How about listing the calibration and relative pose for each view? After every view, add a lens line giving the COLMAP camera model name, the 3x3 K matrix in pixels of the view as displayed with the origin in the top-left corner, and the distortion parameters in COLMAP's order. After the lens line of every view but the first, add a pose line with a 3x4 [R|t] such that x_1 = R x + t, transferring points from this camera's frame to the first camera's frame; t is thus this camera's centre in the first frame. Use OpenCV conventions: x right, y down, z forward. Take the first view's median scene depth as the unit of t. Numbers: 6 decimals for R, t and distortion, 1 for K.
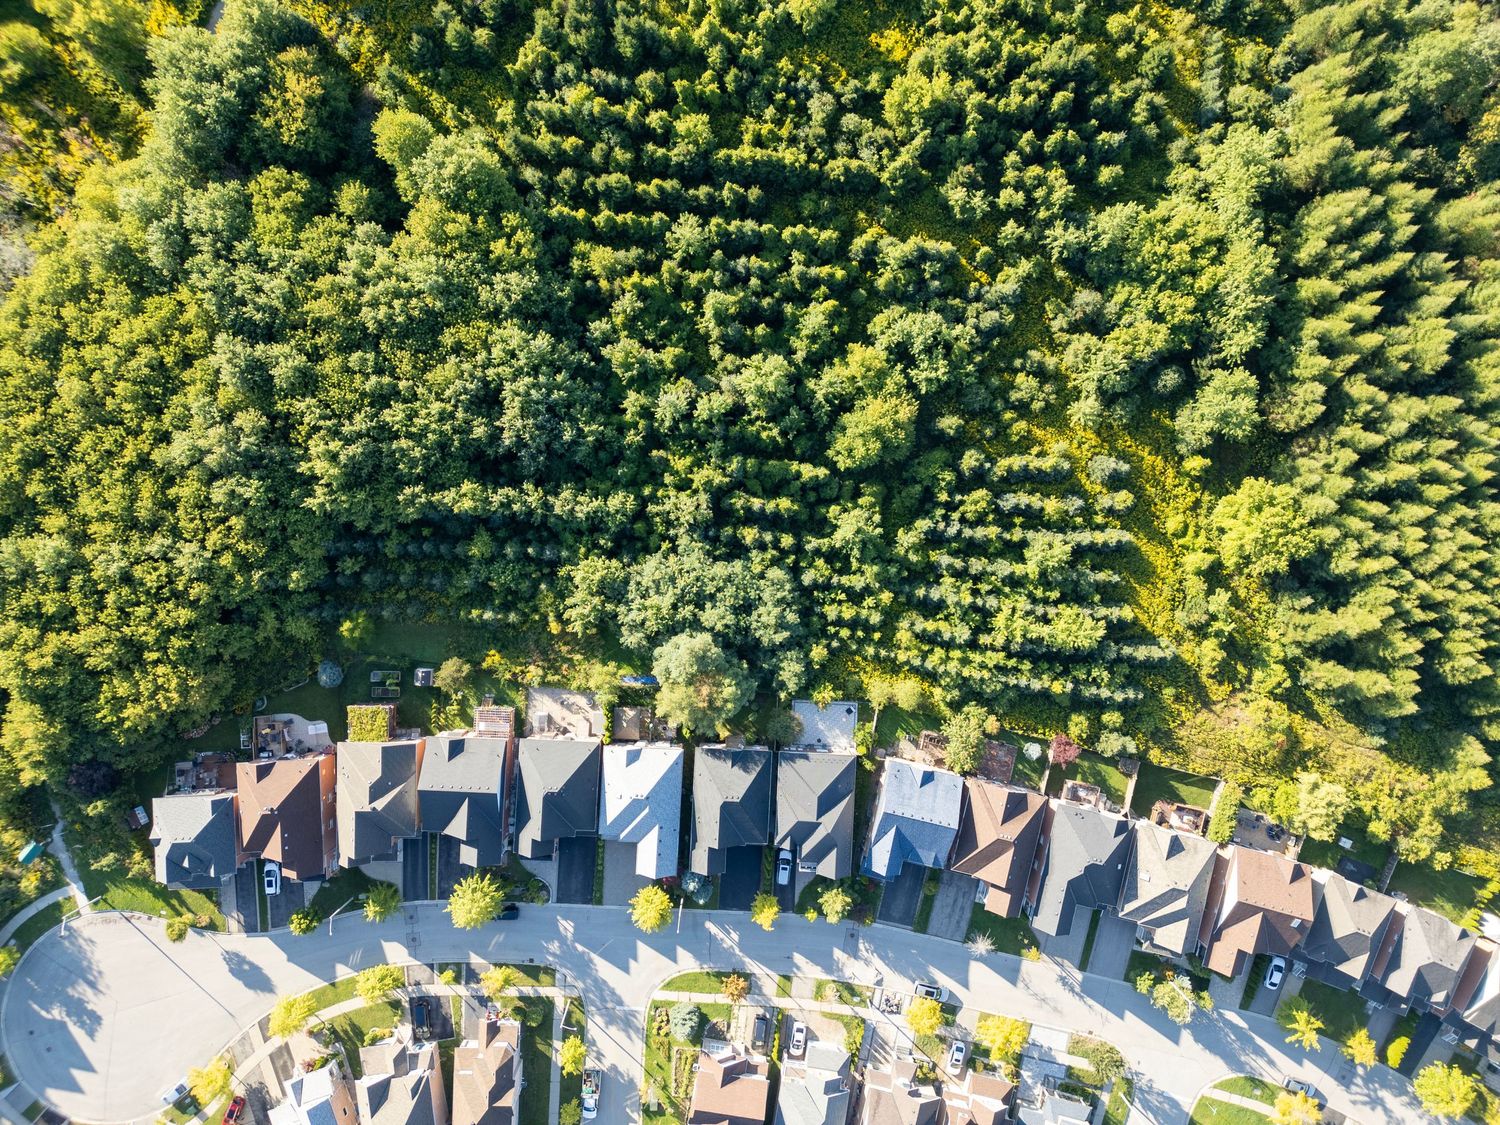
lens RADIAL K [[1049.4, 0, 745.9], [0, 1049.4, 560.0], [0, 0, 1]] dist [0.082548, -0.075650]
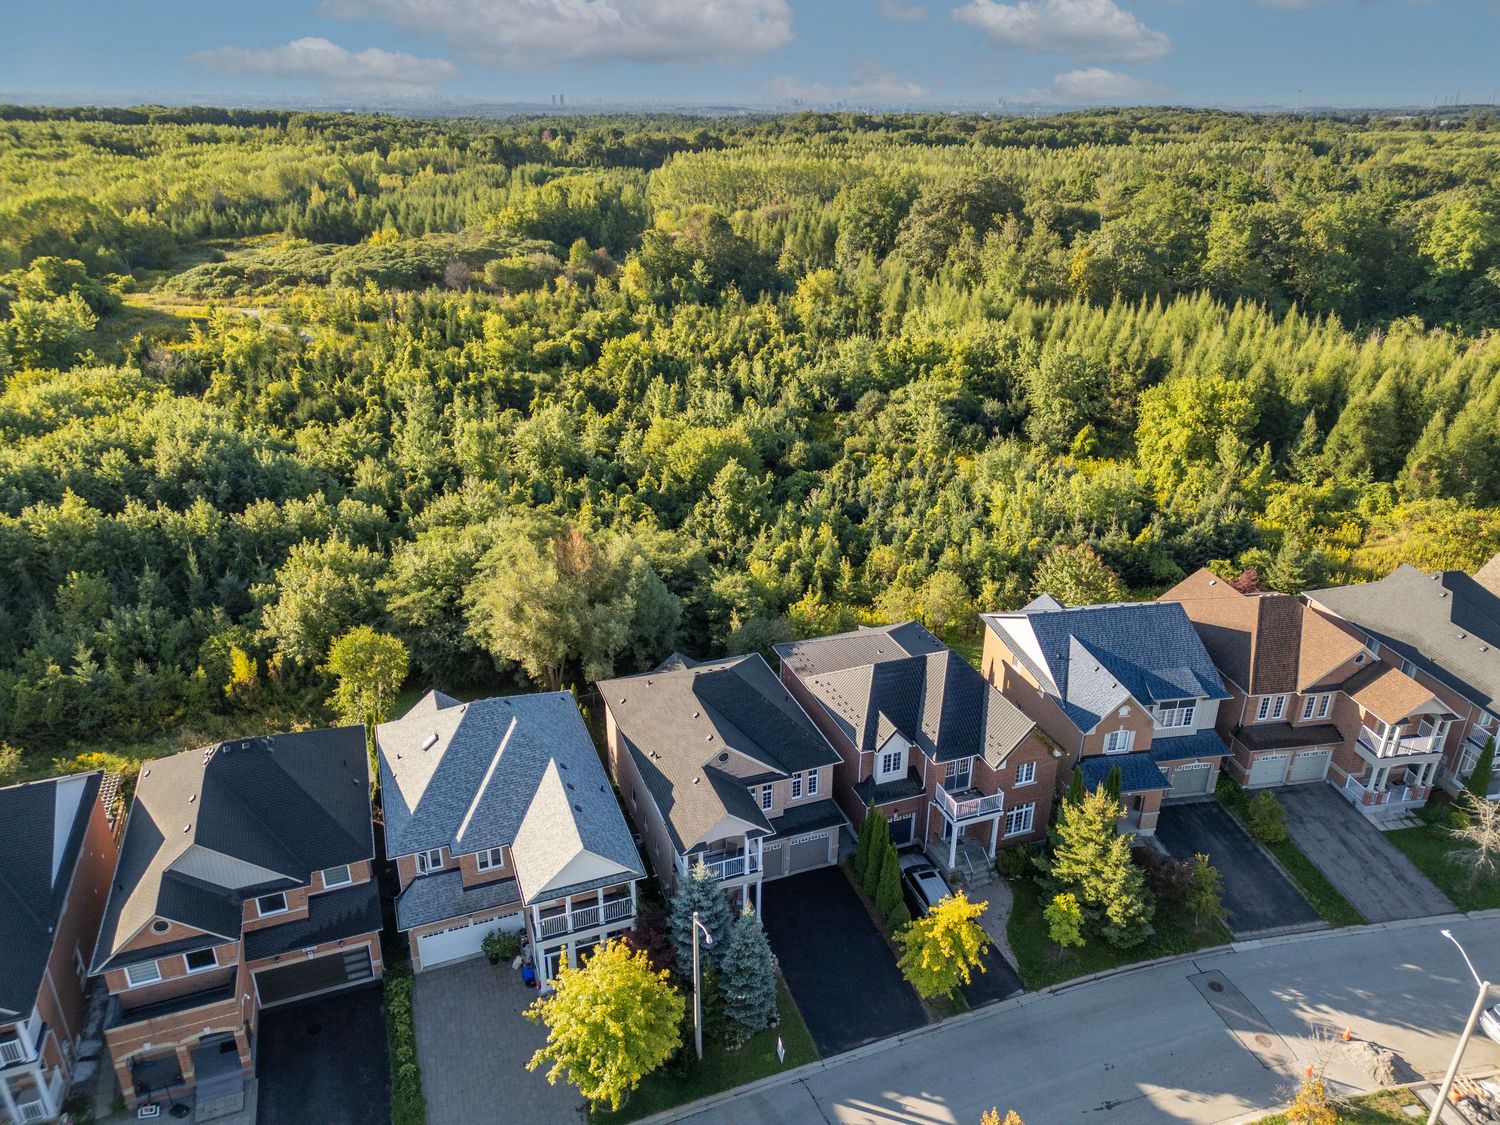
lens RADIAL K [[1032.2, 0, 746.2], [0, 1032.2, 571.8], [0, 0, 1]] dist [0.117438, -0.158067]
pose [[0.917034, -0.172091, 0.359768, -0.133410], [0.398669, 0.371727, -0.838381, 0.530251], [0.010542, 0.912252, 0.409494, 0.751678]]
